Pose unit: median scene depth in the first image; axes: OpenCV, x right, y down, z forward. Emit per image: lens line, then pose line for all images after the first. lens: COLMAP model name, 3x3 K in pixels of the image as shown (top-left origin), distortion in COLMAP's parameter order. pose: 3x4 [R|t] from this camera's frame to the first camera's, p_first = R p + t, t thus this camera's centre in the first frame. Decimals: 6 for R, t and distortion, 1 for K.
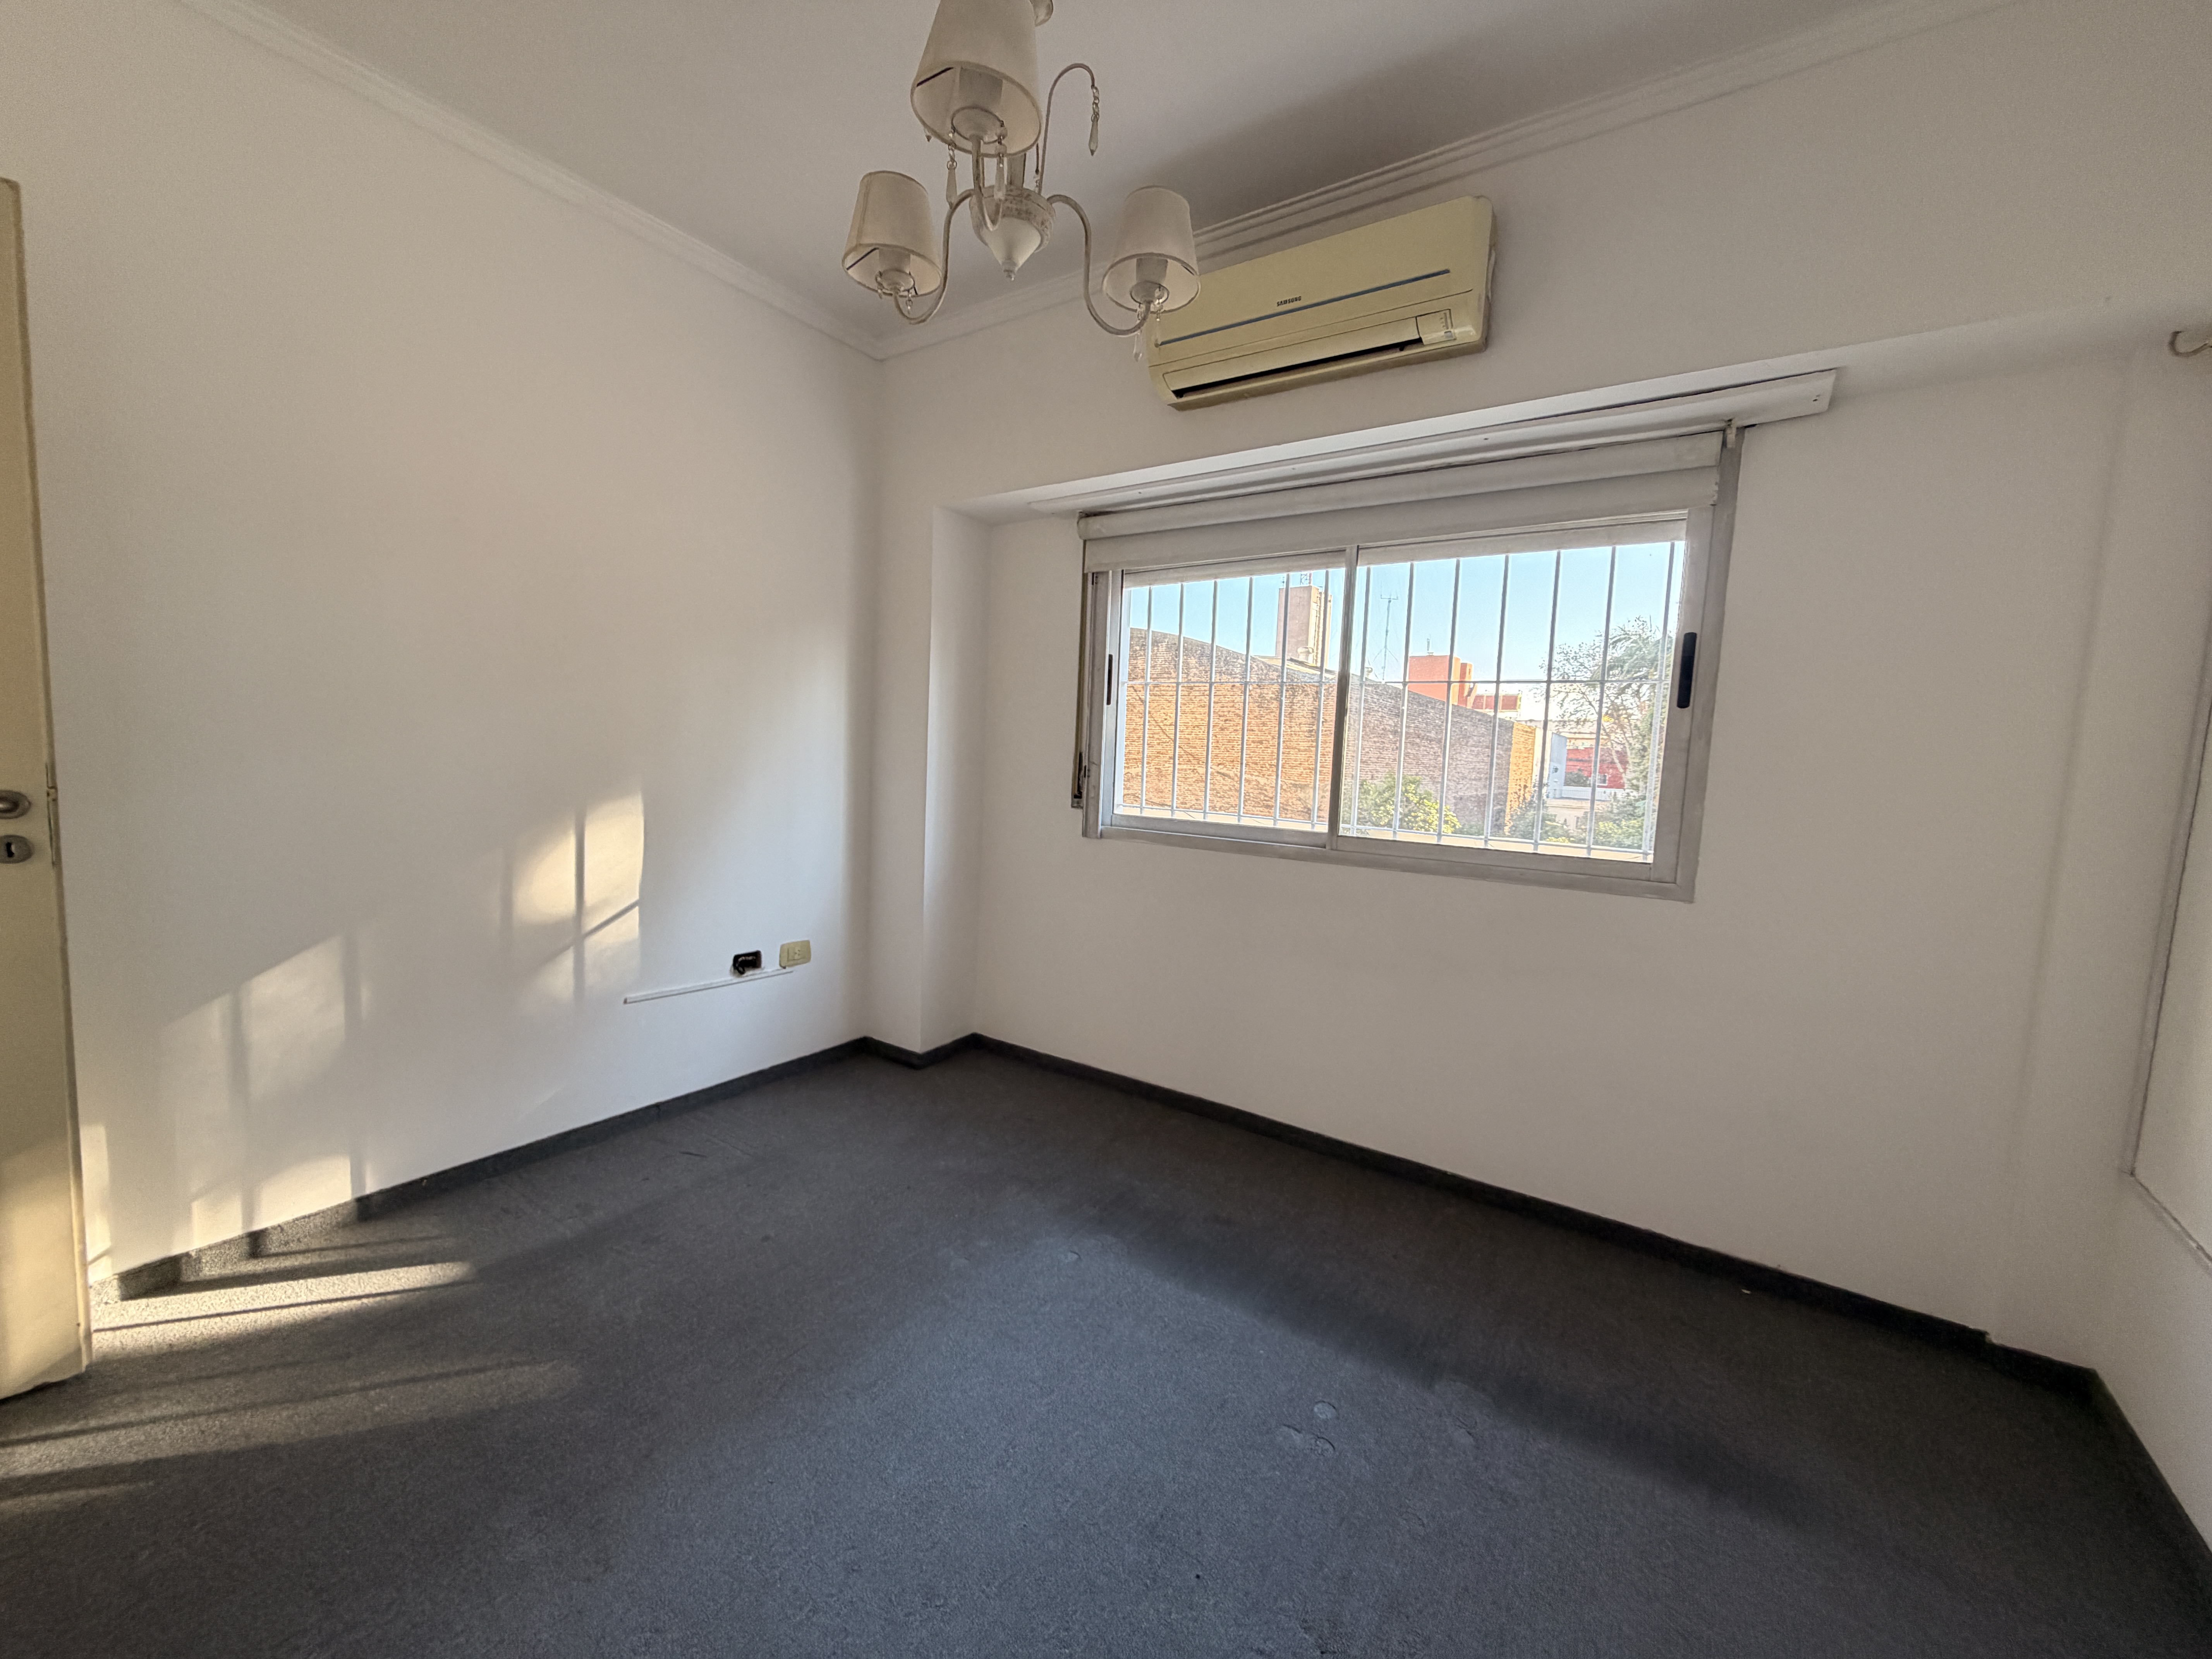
lens RADIAL K [[874.8, 0, 1099.9], [0, 874.8, 832.4], [0, 0, 1]] dist [-0.001087, 0.000133]
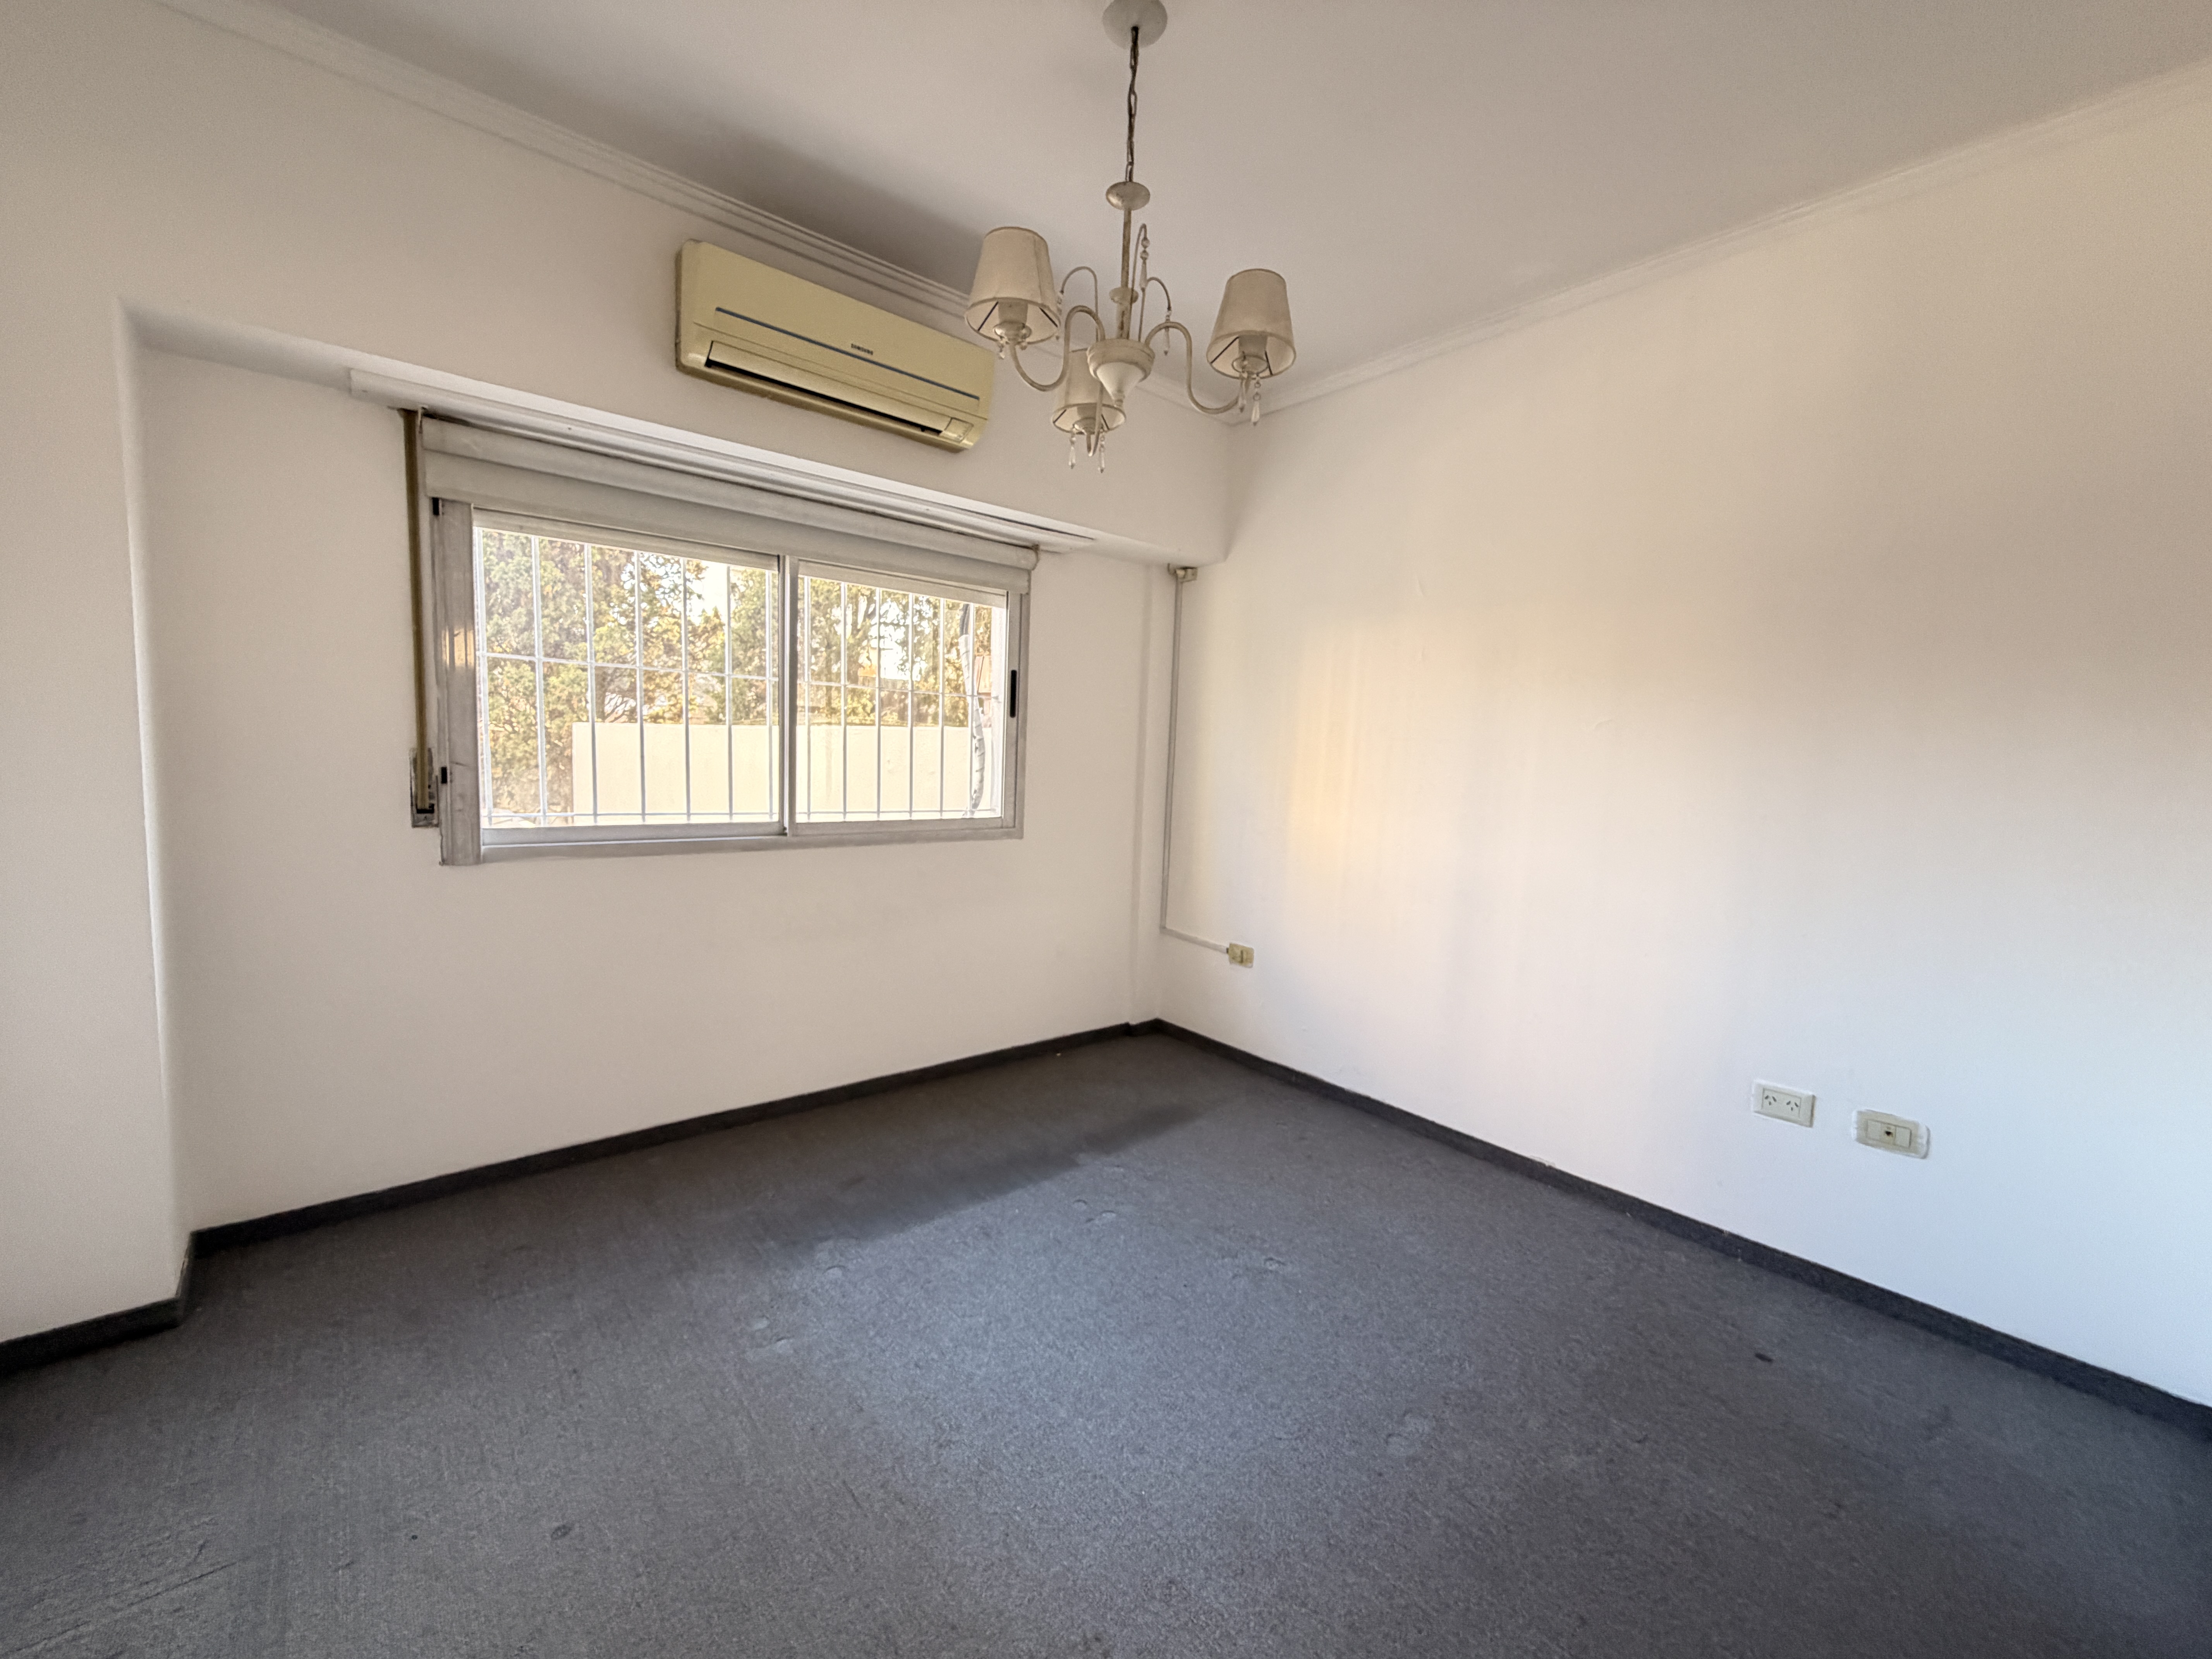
lens RADIAL K [[874.8, 0, 1099.9], [0, 874.8, 832.4], [0, 0, 1]] dist [-0.001087, 0.000133]
pose [[0.266393, -0.122360, 0.956066, -0.677623], [0.065721, 0.991907, 0.108635, -0.078657], [-0.961621, 0.033894, 0.272278, 0.341656]]
